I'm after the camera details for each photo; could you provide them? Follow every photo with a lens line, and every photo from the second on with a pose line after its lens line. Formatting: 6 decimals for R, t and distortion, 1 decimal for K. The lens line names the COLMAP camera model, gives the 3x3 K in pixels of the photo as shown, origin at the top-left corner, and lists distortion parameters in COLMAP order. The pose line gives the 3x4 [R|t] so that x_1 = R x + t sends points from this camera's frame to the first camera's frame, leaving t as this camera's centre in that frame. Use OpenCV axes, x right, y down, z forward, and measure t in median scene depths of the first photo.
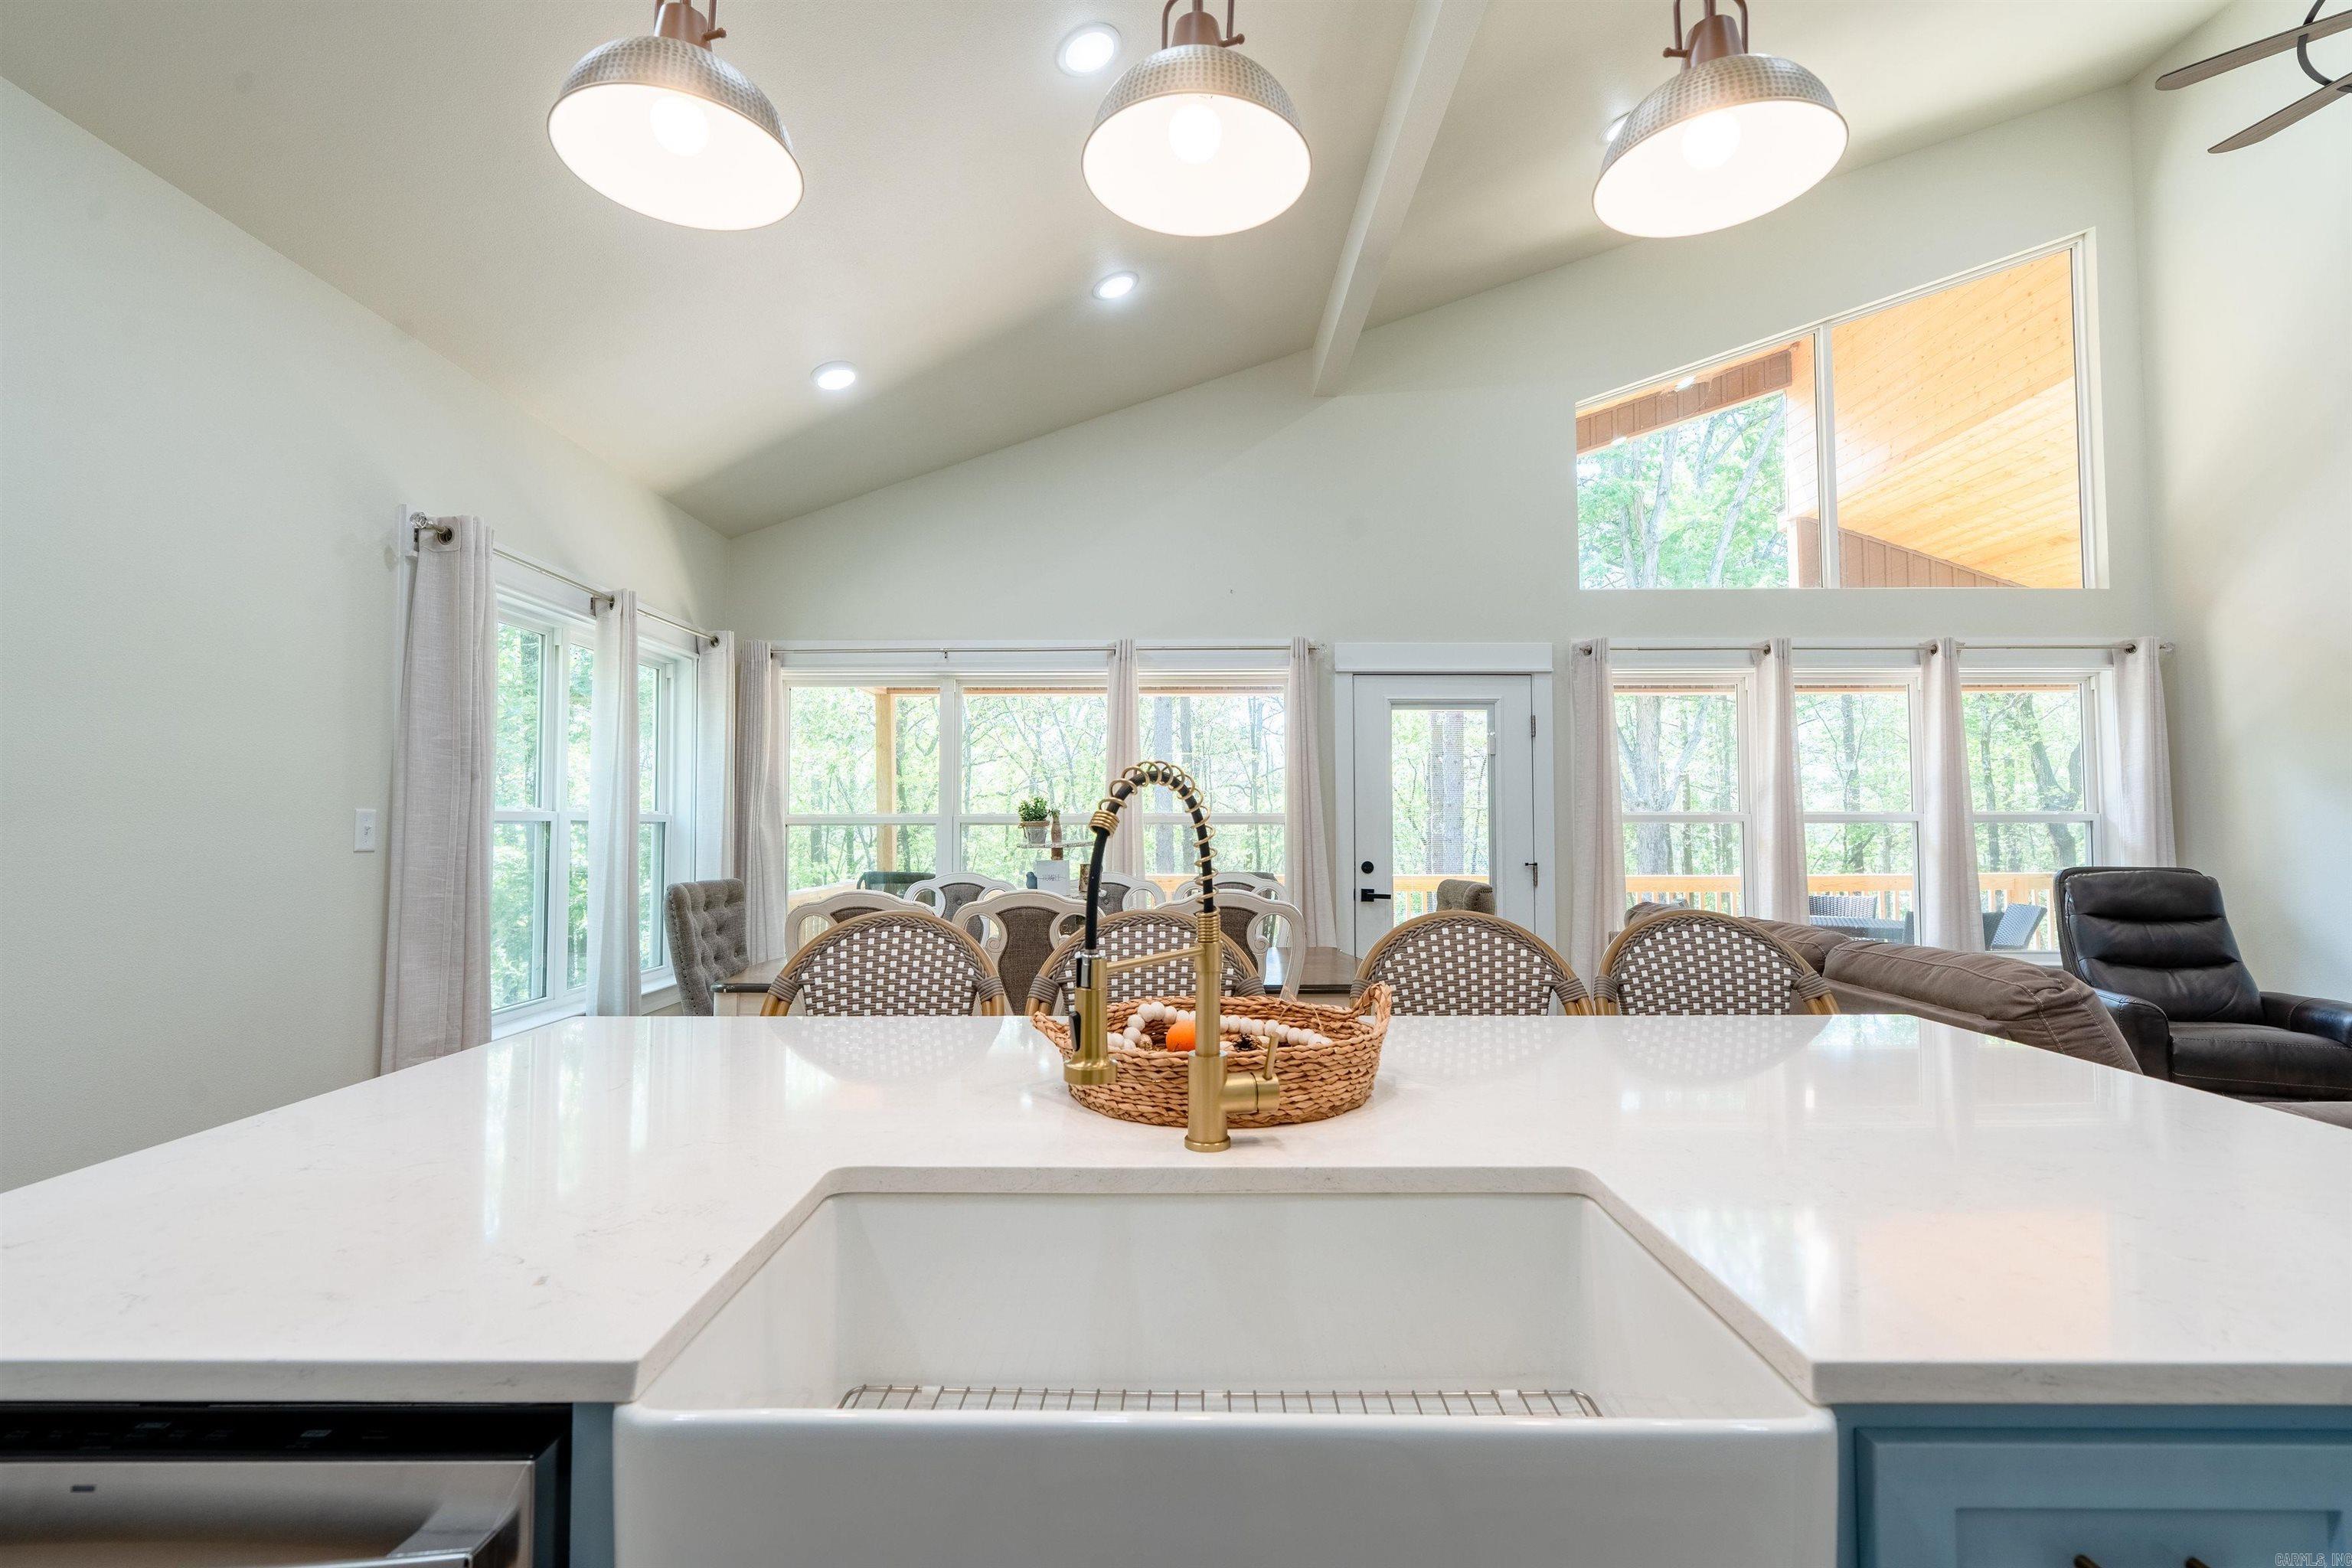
lens RADIAL K [[1051.4, 0, 1172.8], [0, 1051.4, 782.4], [0, 0, 1]] dist [-0.009578, 0.003421]
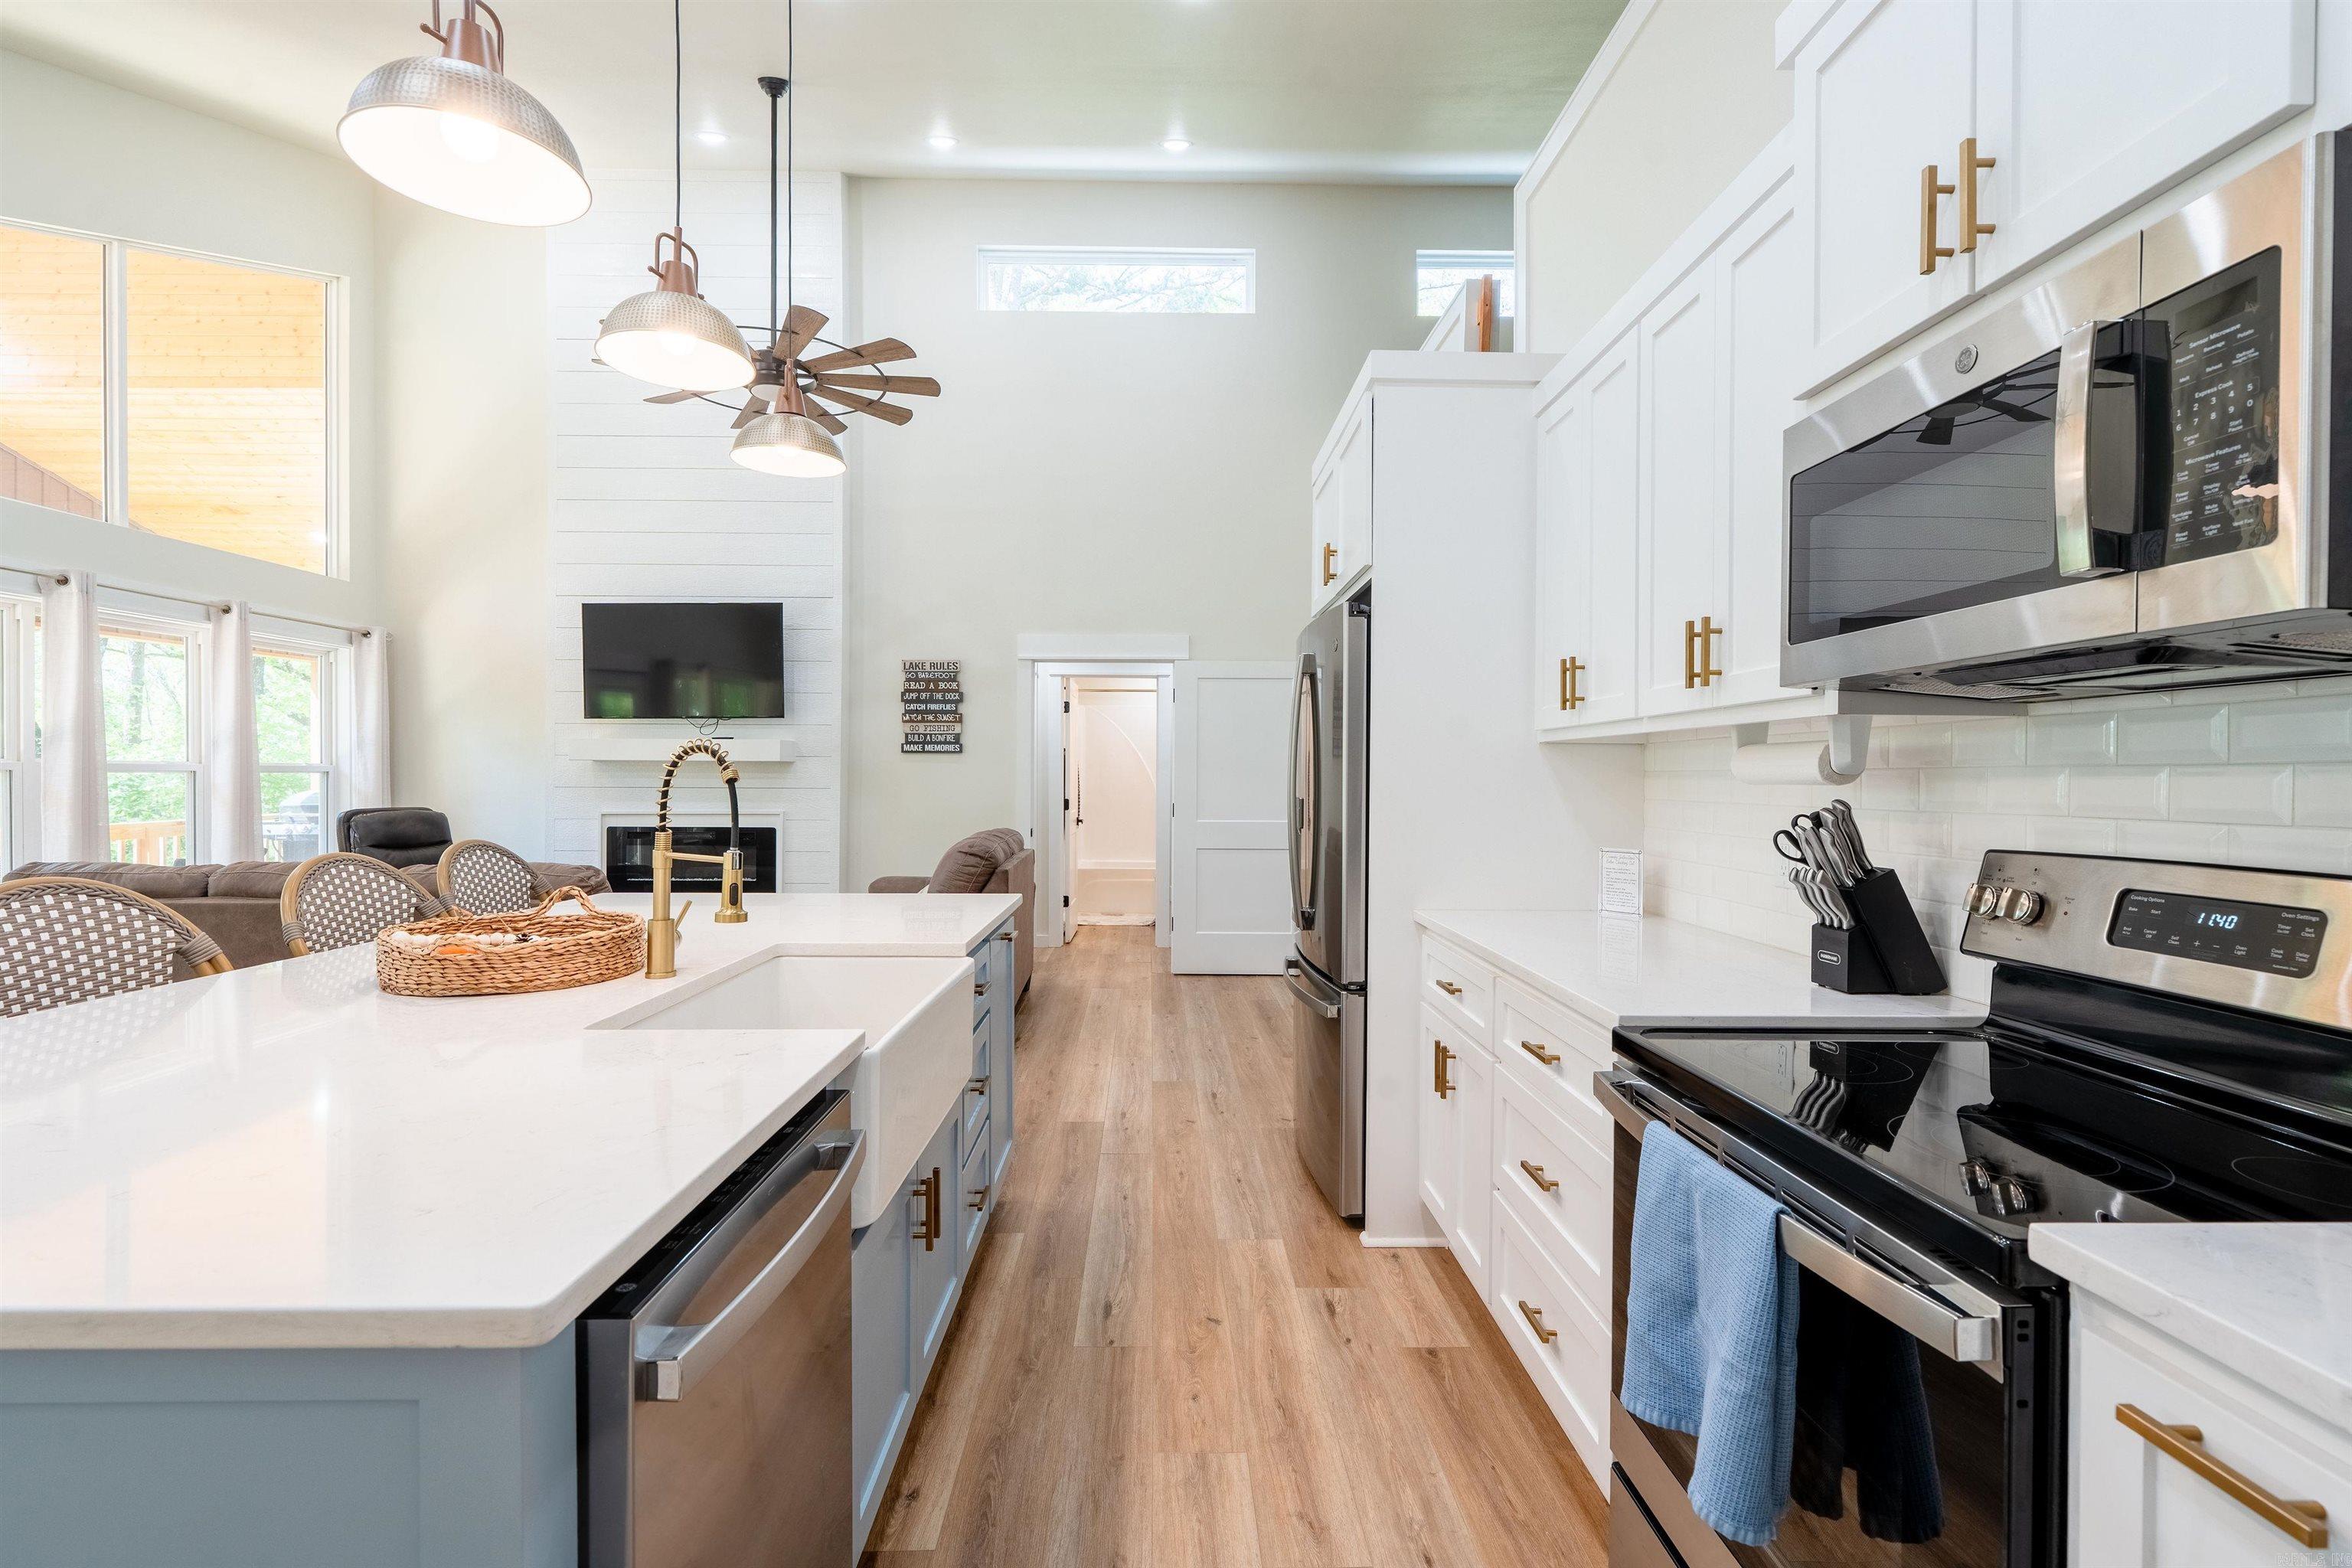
lens RADIAL K [[1051.4, 0, 1173.8], [0, 1051.4, 781.9], [0, 0, 1]] dist [-0.009578, 0.003421]
pose [[-0.023752, -0.004435, 0.999708, -0.354034], [-0.042686, 0.999083, 0.003418, 0.002665], [-0.998806, -0.042593, -0.023919, 0.060955]]
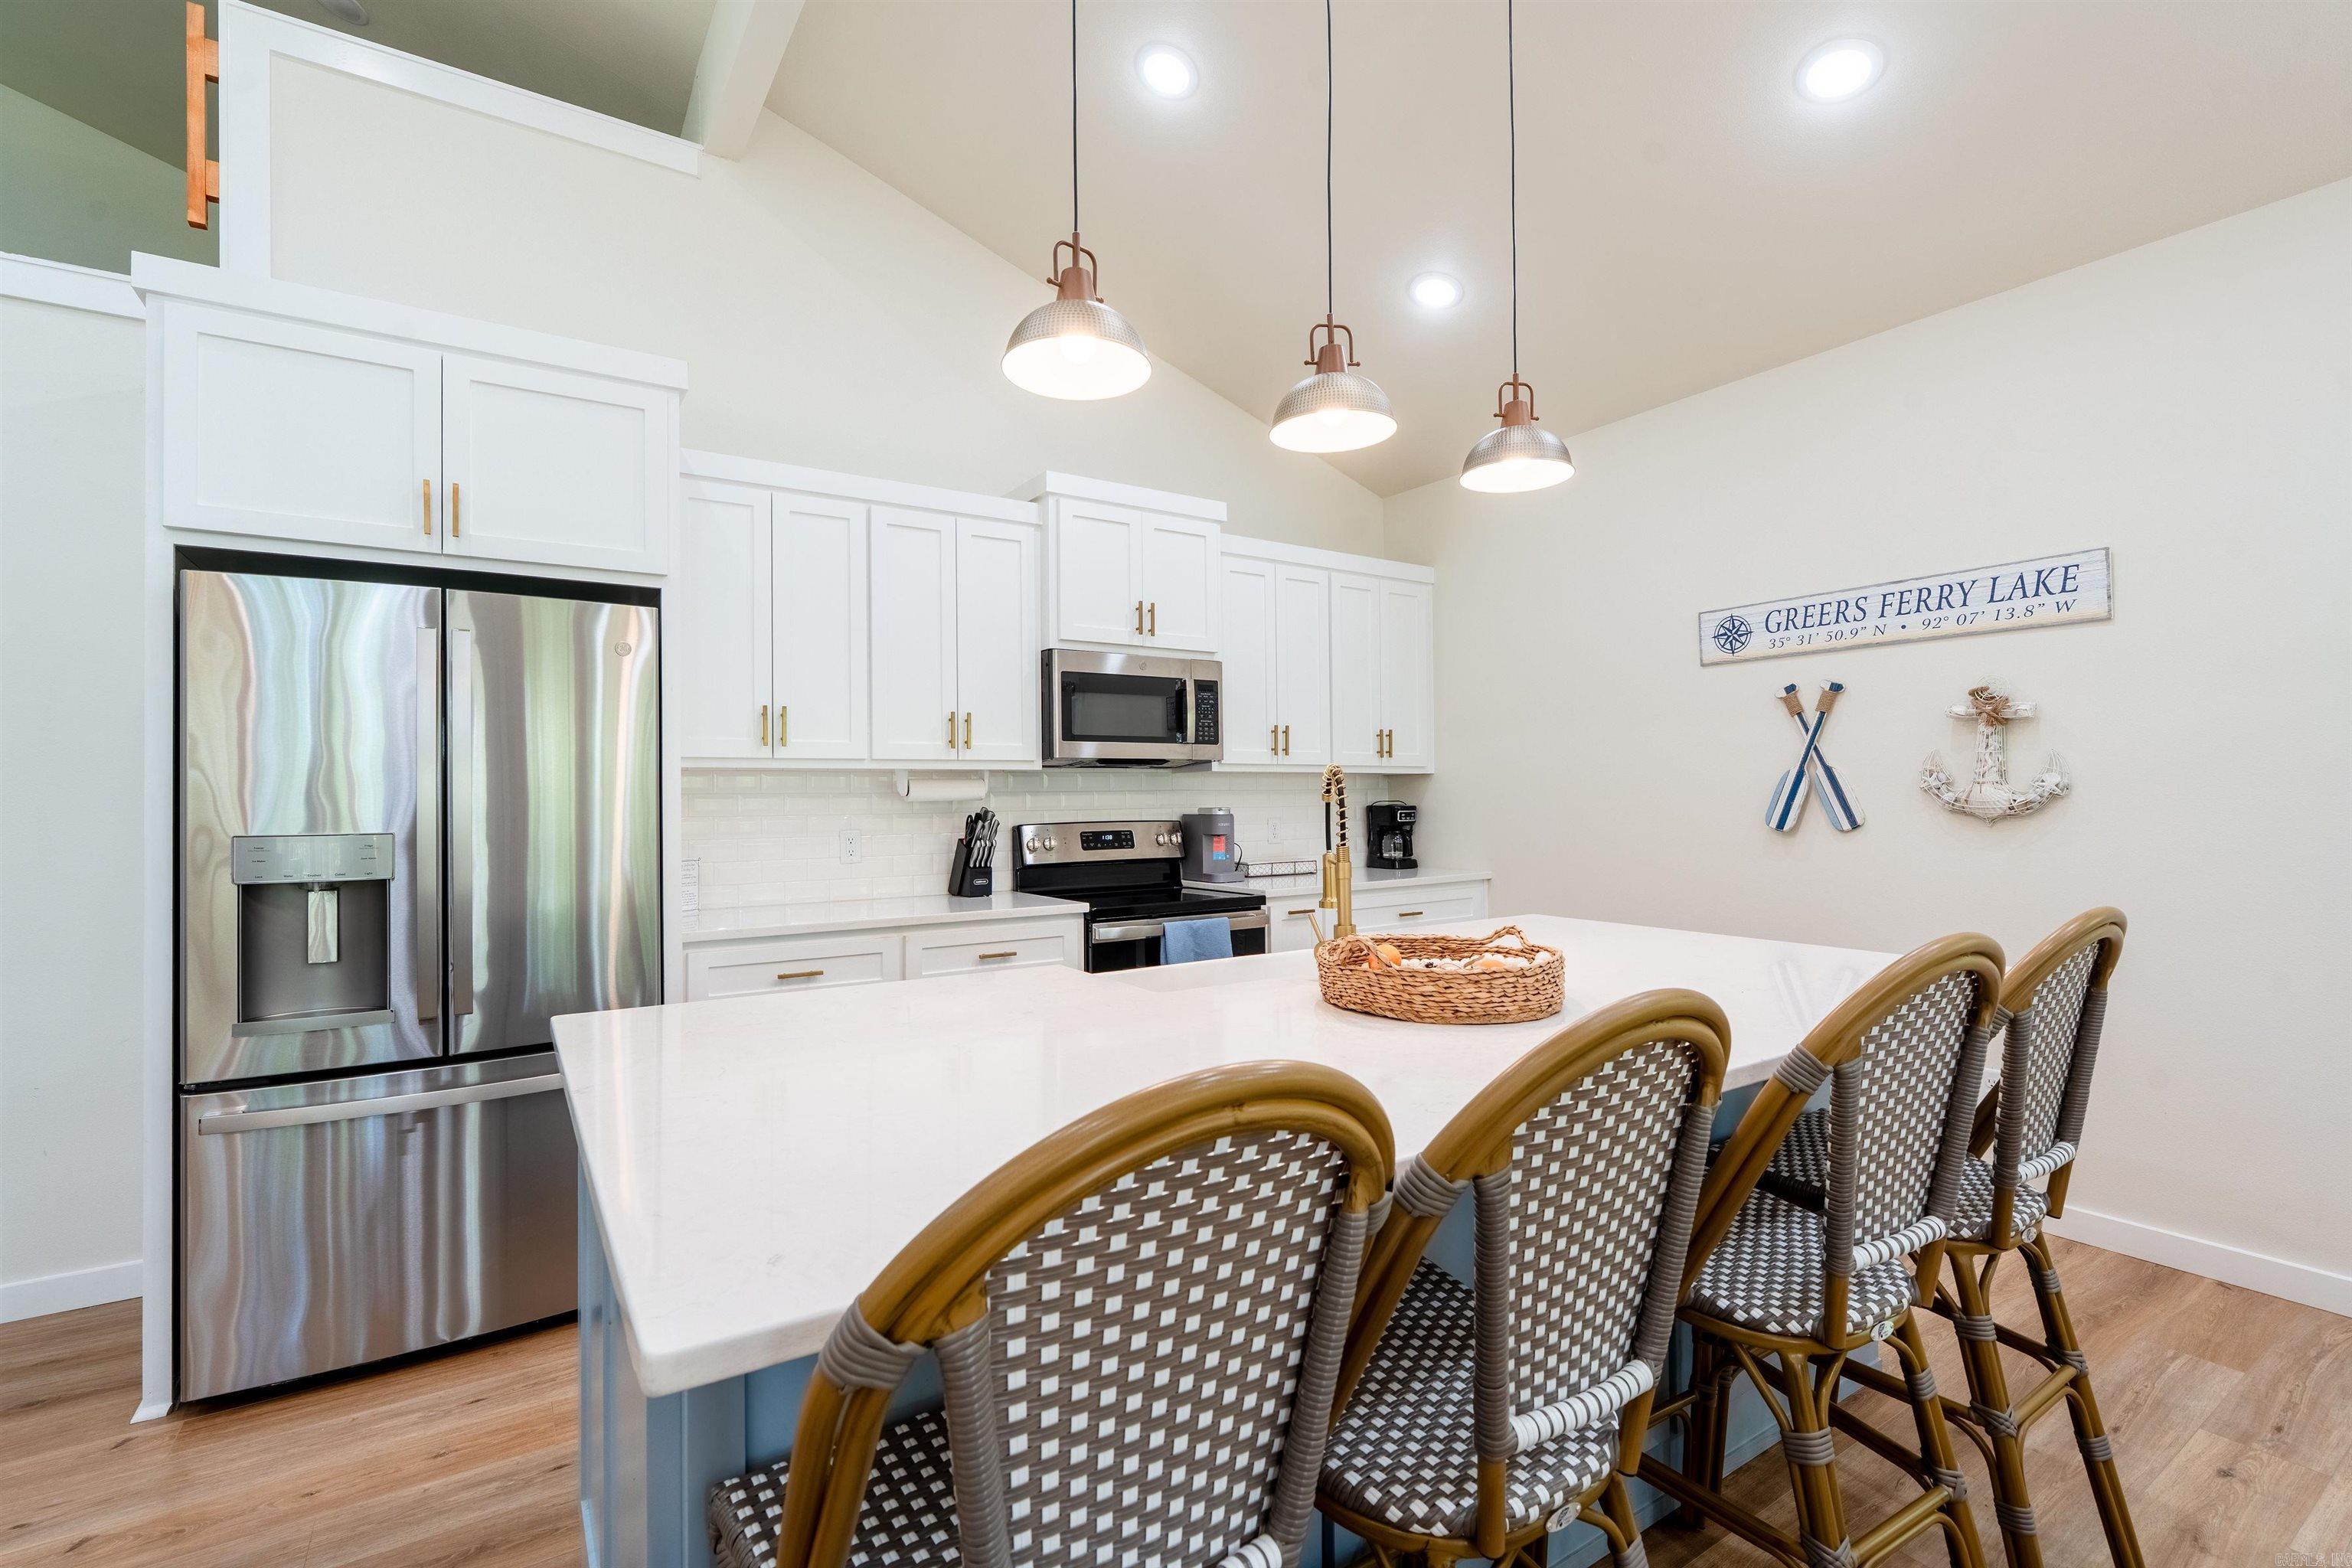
lens RADIAL K [[1051.4, 0, 1177.5], [0, 1051.4, 786.8], [0, 0, 1]] dist [-0.009578, 0.003421]
pose [[-0.831091, 0.004000, -0.556122, 0.281556], [0.032187, 0.998644, -0.040918, 0.020896], [0.555205, -0.051906, -0.830093, 0.522472]]
